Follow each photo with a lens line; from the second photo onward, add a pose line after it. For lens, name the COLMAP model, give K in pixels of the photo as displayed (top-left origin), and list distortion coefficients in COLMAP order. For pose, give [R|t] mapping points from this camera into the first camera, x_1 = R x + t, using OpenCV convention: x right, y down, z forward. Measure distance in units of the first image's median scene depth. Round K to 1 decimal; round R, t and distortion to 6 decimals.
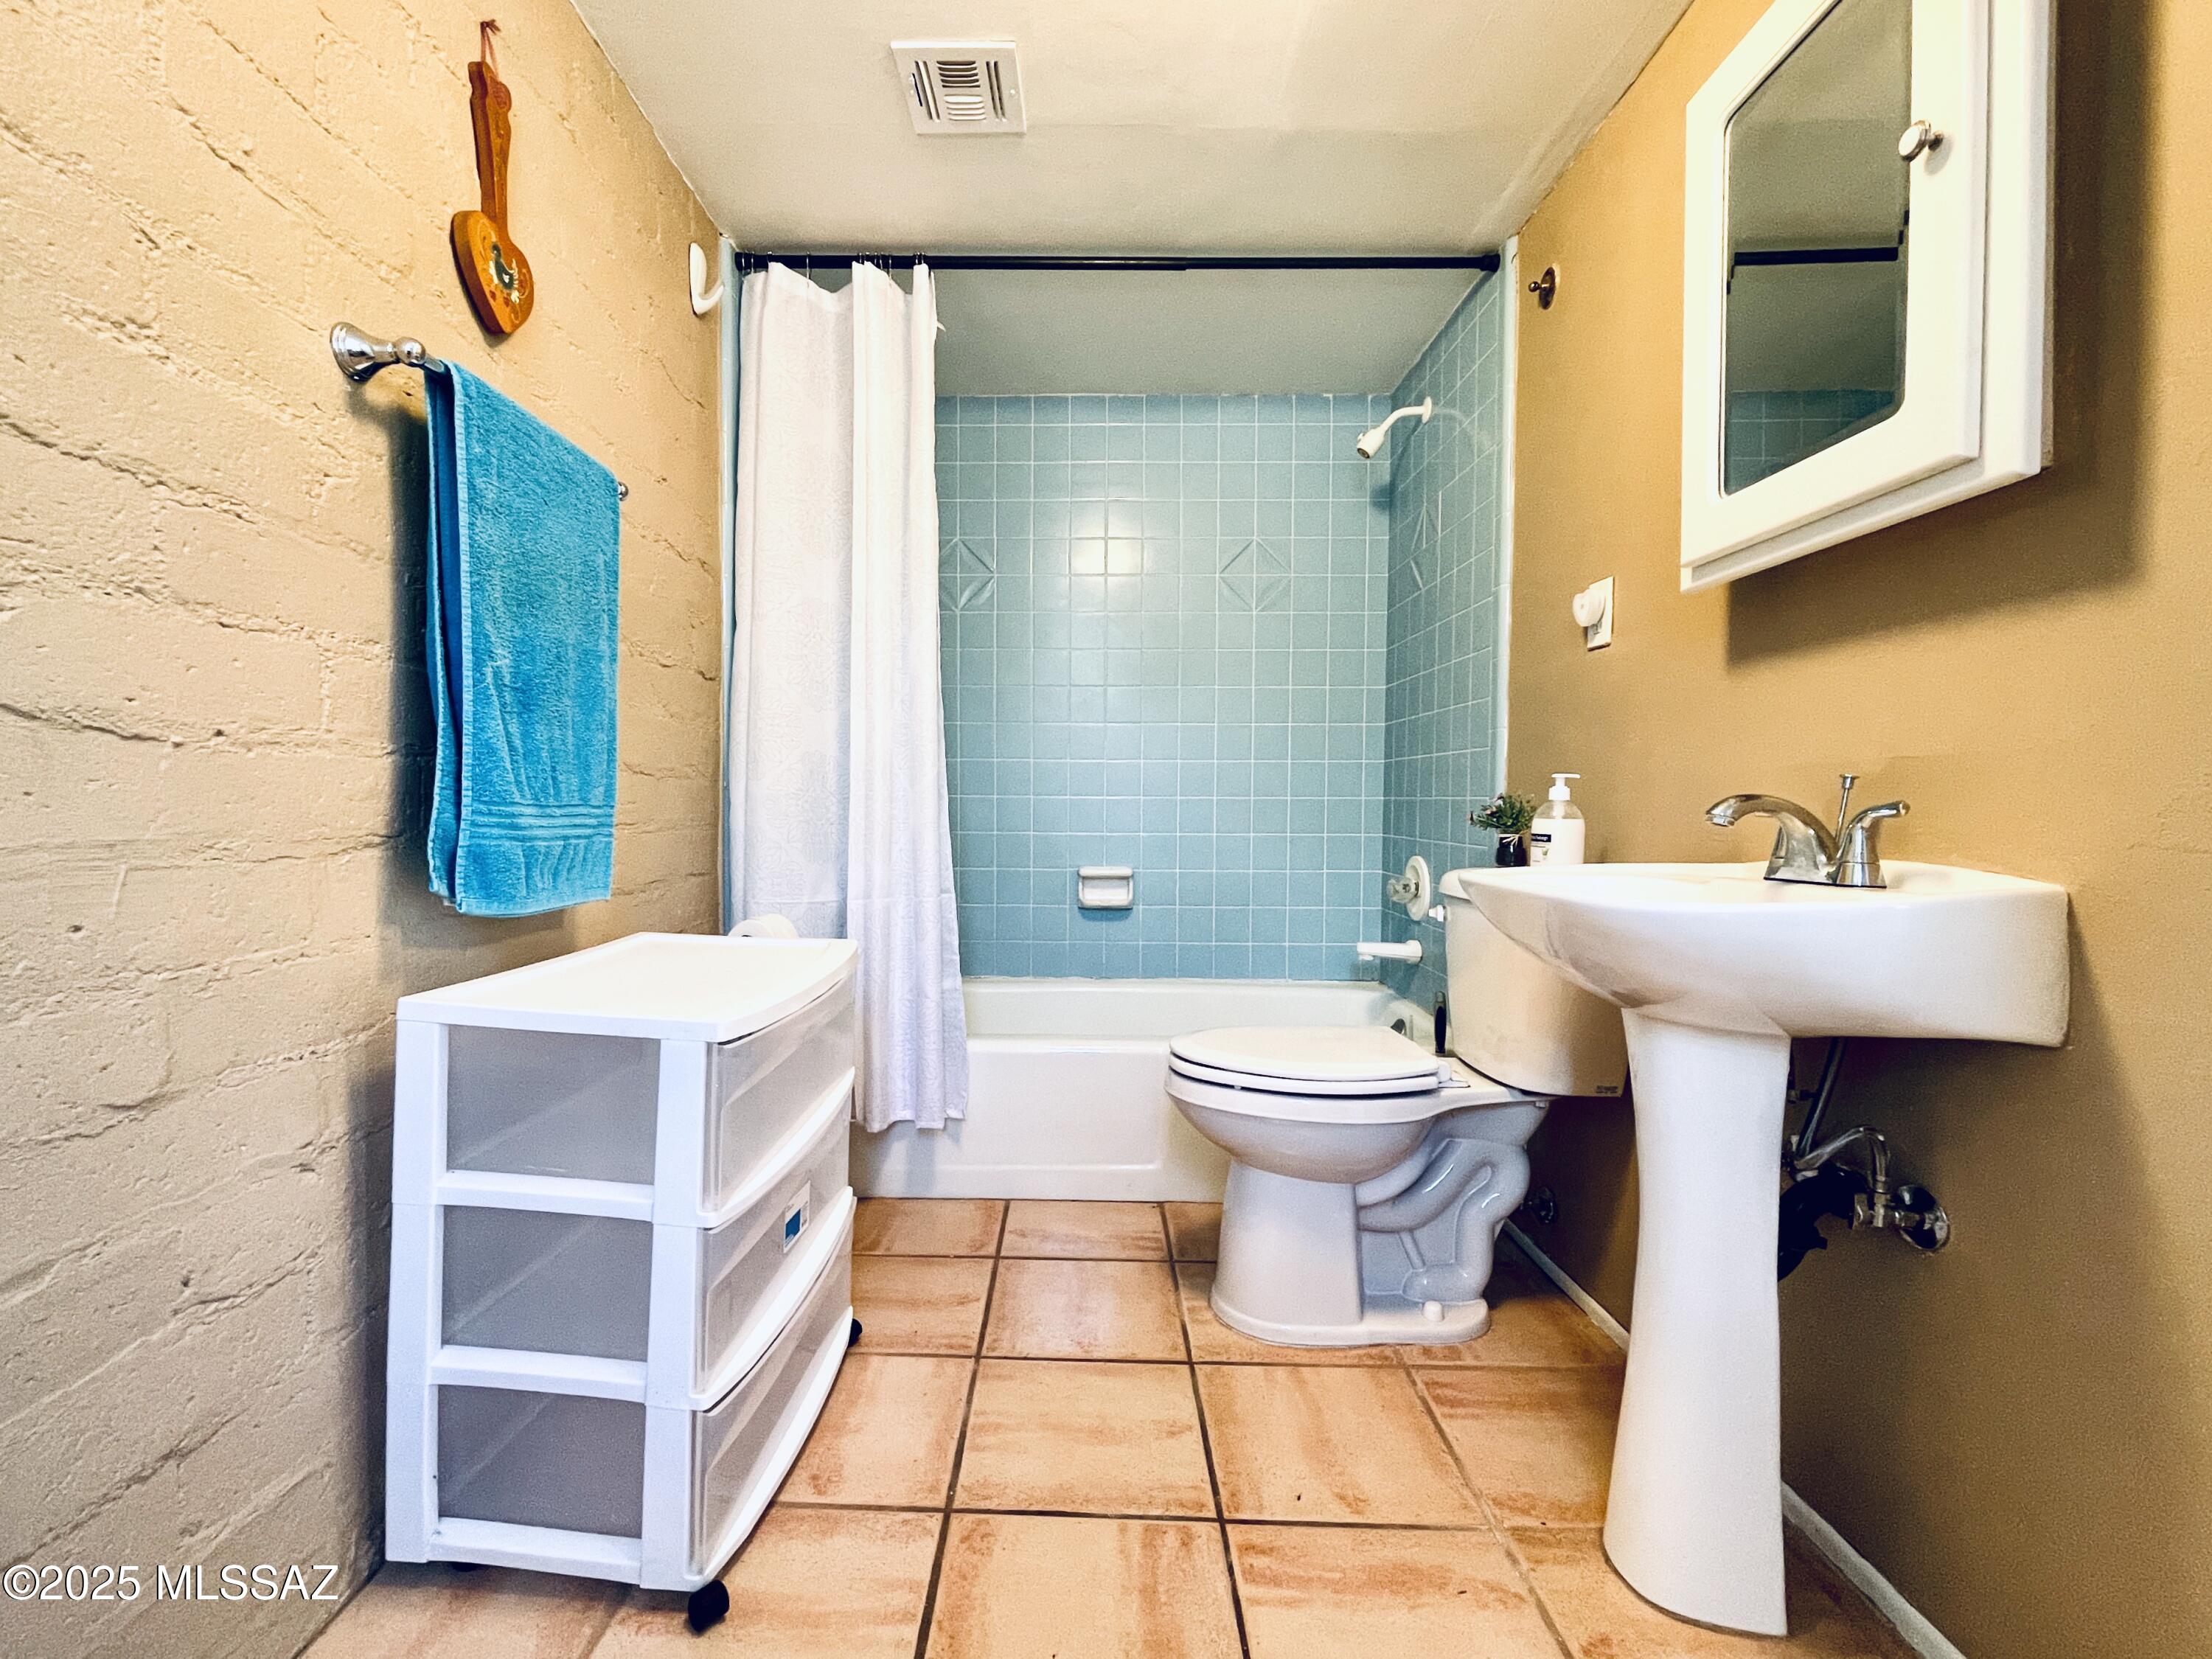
lens RADIAL K [[974.2, 0, 1106.0], [0, 974.2, 829.5], [0, 0, 1]] dist [-0.012416, 0.005733]
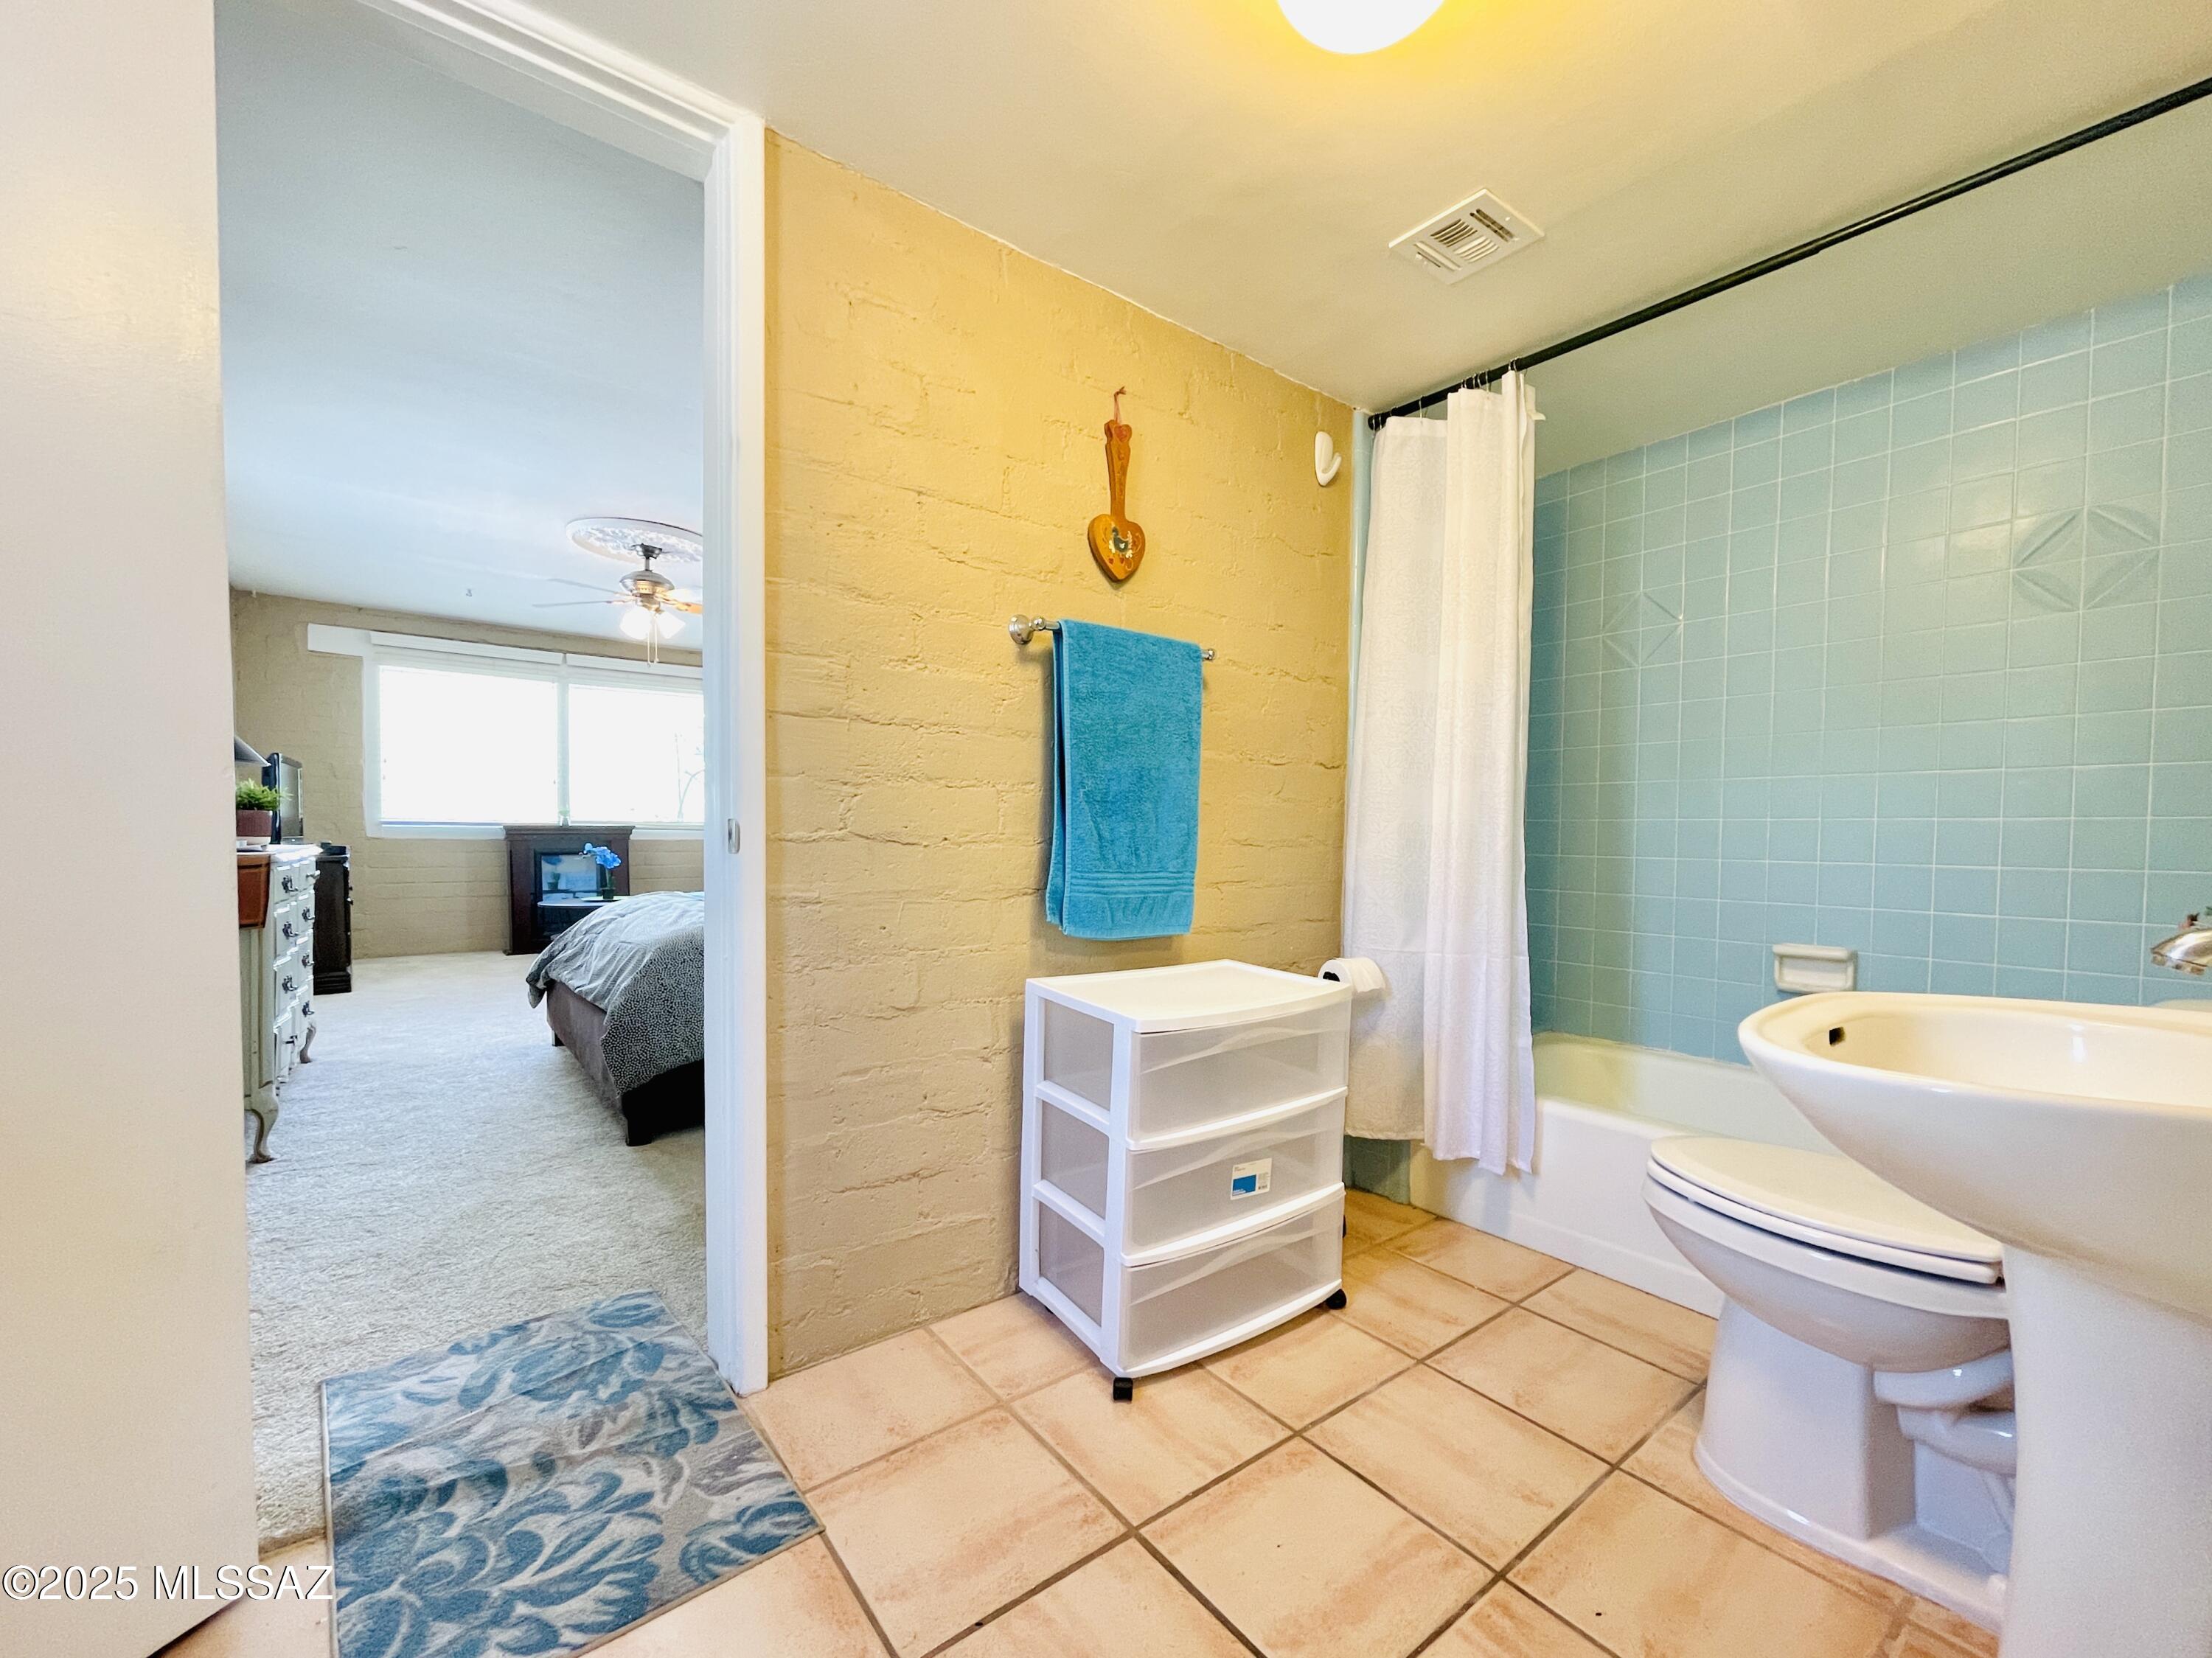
lens RADIAL K [[930.8, 0, 1098.3], [0, 930.8, 864.6], [0, 0, 1]] dist [0.001726, 0.000050]
pose [[0.616094, 0.028669, -0.787151, 0.591196], [-0.030662, 0.999453, 0.012403, -0.054288], [0.787076, 0.016494, 0.616636, 0.018347]]
